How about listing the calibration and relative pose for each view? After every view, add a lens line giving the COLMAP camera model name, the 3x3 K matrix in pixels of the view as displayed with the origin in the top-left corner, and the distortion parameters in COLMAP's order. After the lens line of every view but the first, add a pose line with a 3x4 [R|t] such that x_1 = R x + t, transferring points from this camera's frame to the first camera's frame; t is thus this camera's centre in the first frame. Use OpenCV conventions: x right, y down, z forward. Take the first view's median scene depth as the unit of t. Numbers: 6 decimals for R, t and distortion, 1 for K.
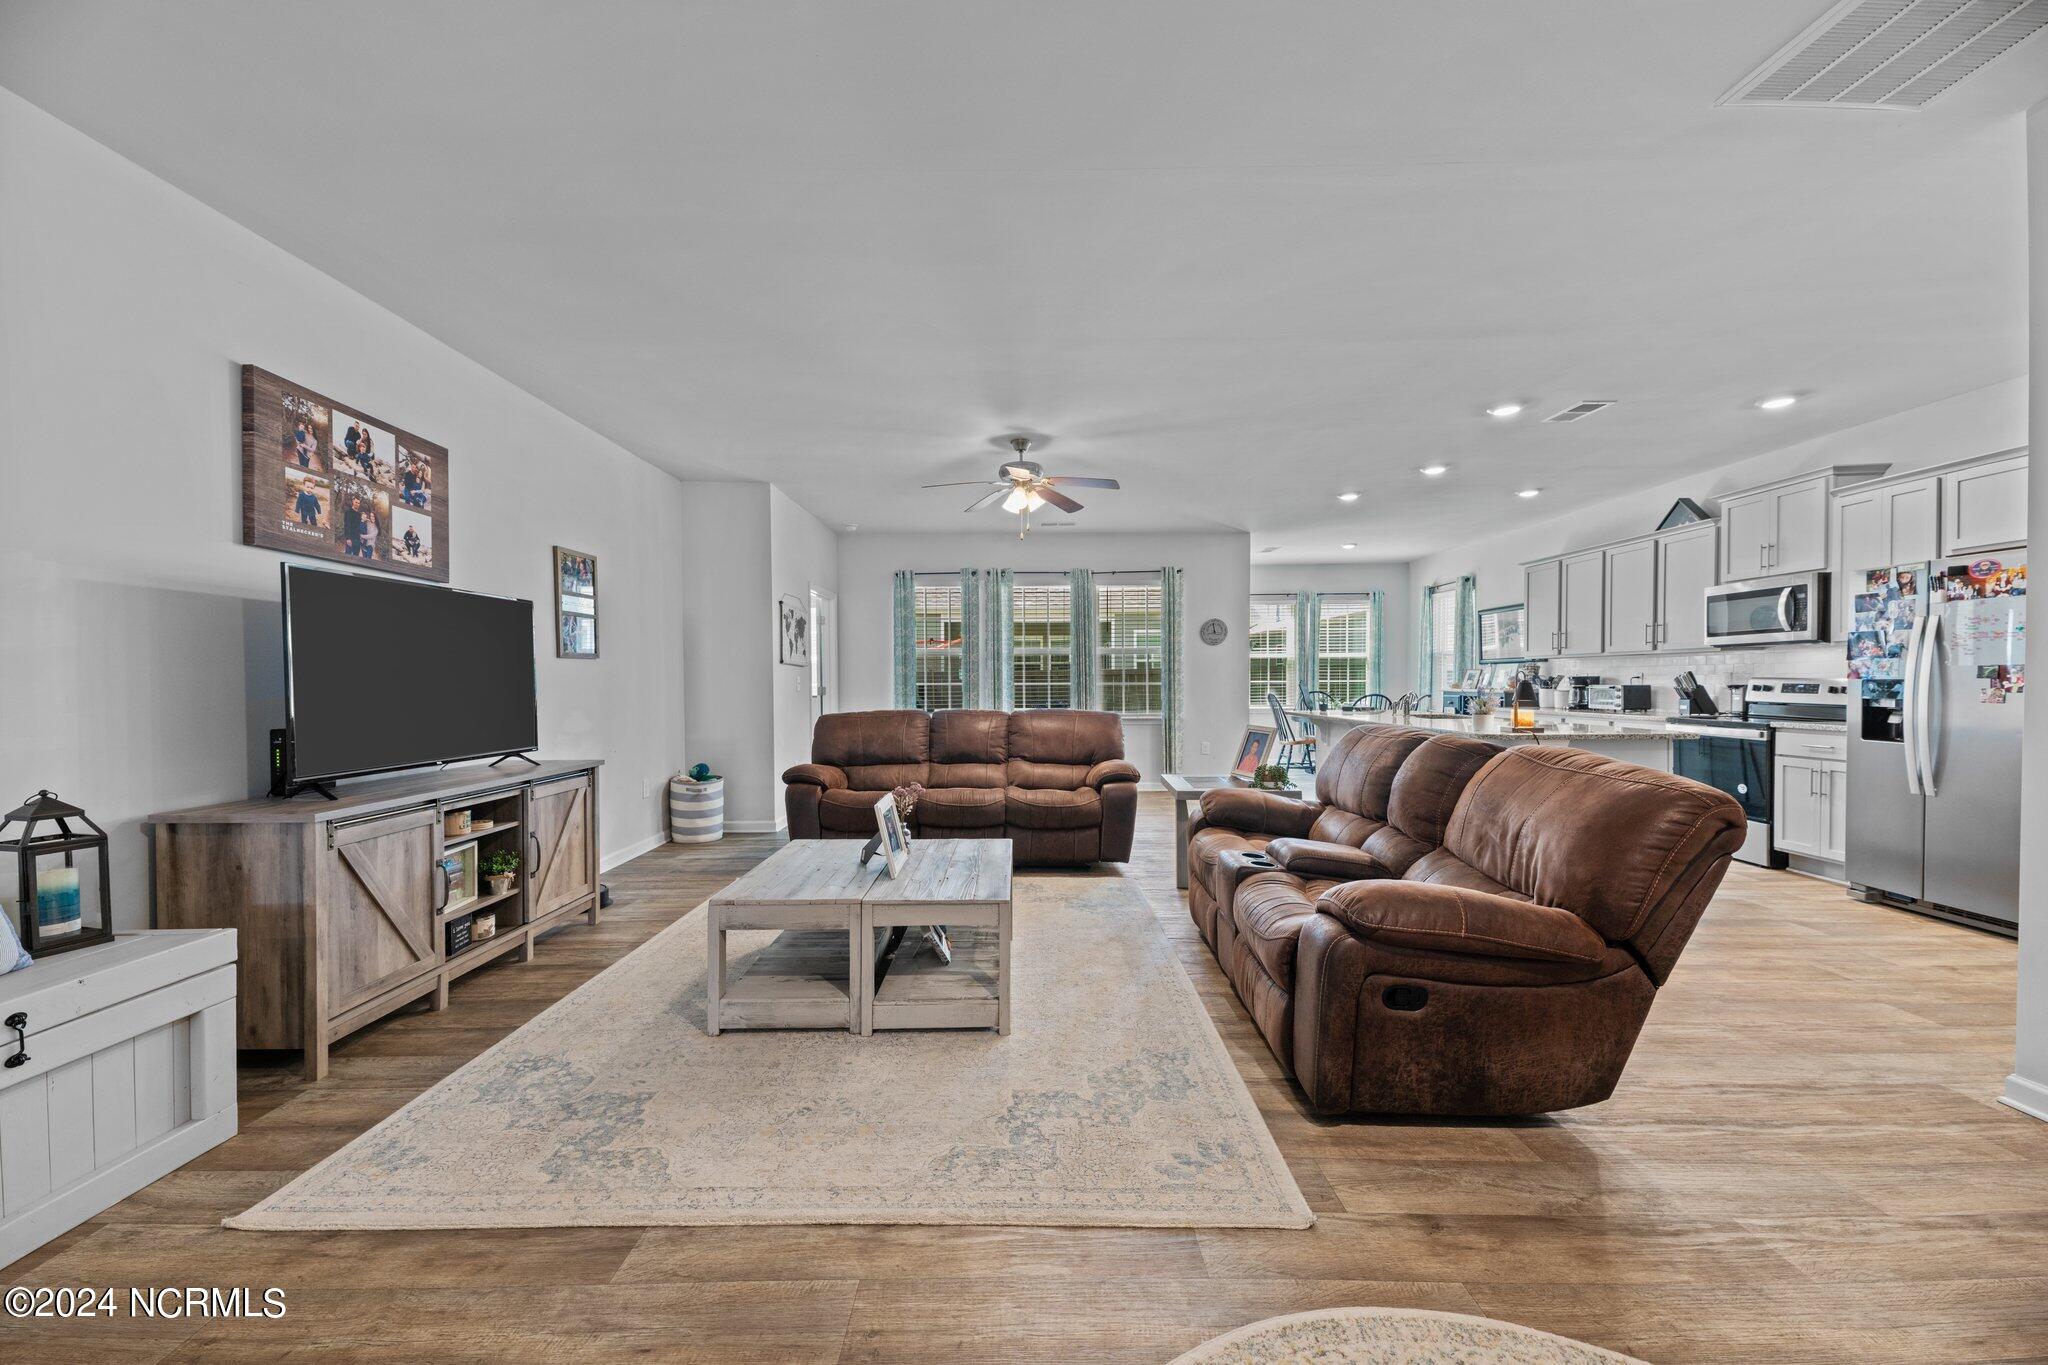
lens RADIAL K [[802.2, 0, 1024.0], [0, 802.2, 682.5], [0, 0, 1]] dist [0.000727, 0.000059]
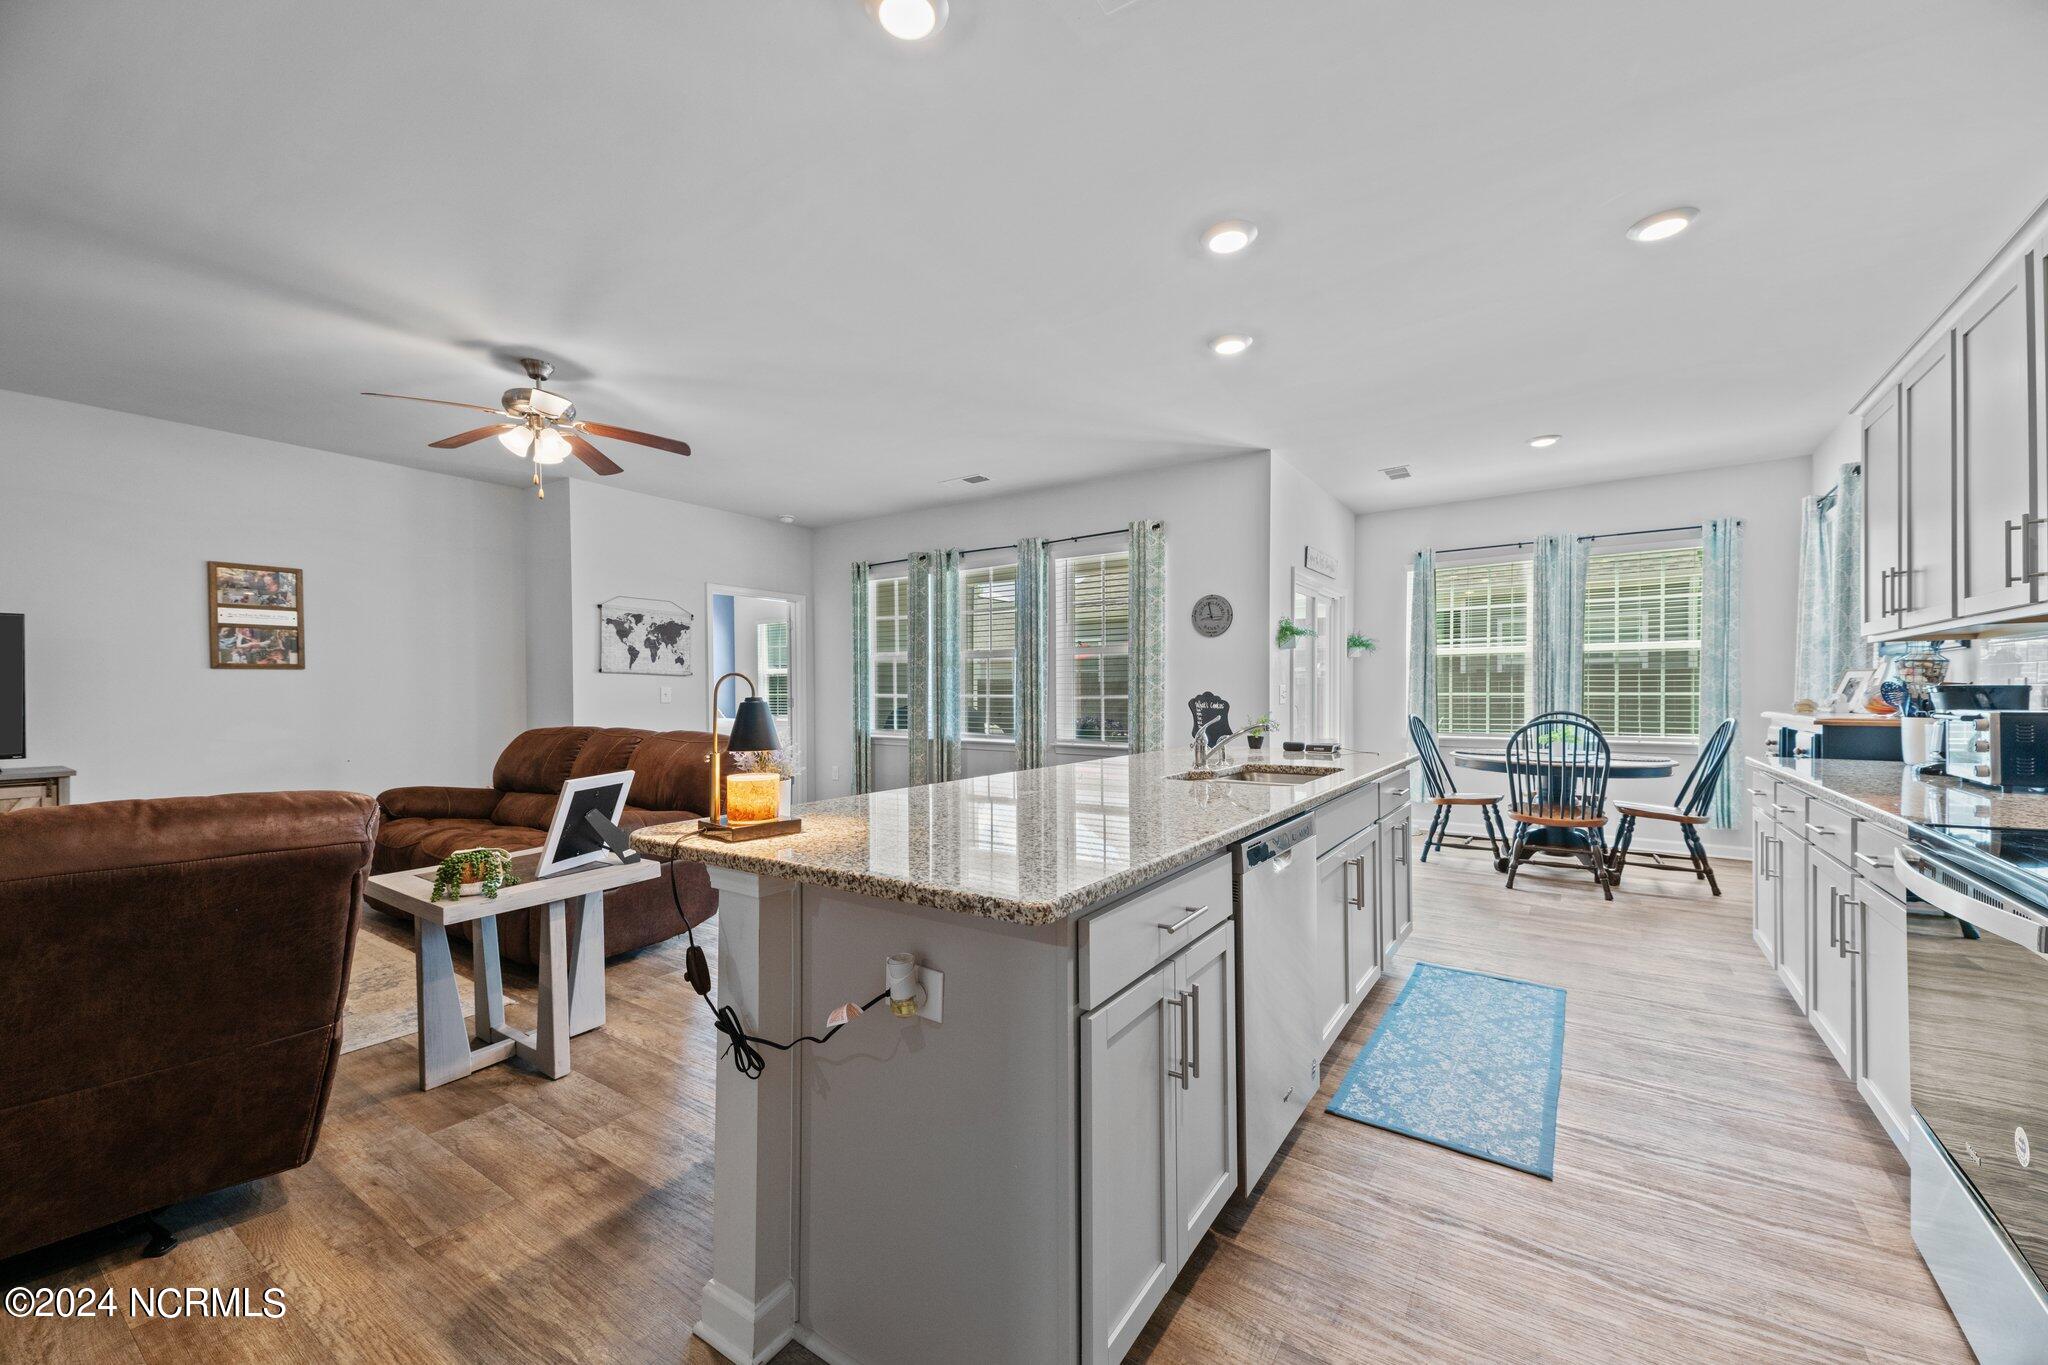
lens RADIAL K [[802.2, 0, 1024.0], [0, 802.2, 682.5], [0, 0, 1]] dist [0.000727, 0.000059]
pose [[0.830483, -0.003835, -0.557030, 0.466716], [-0.003575, 0.999919, -0.012215, -0.002211], [0.557032, 0.012136, 0.830402, 0.391310]]
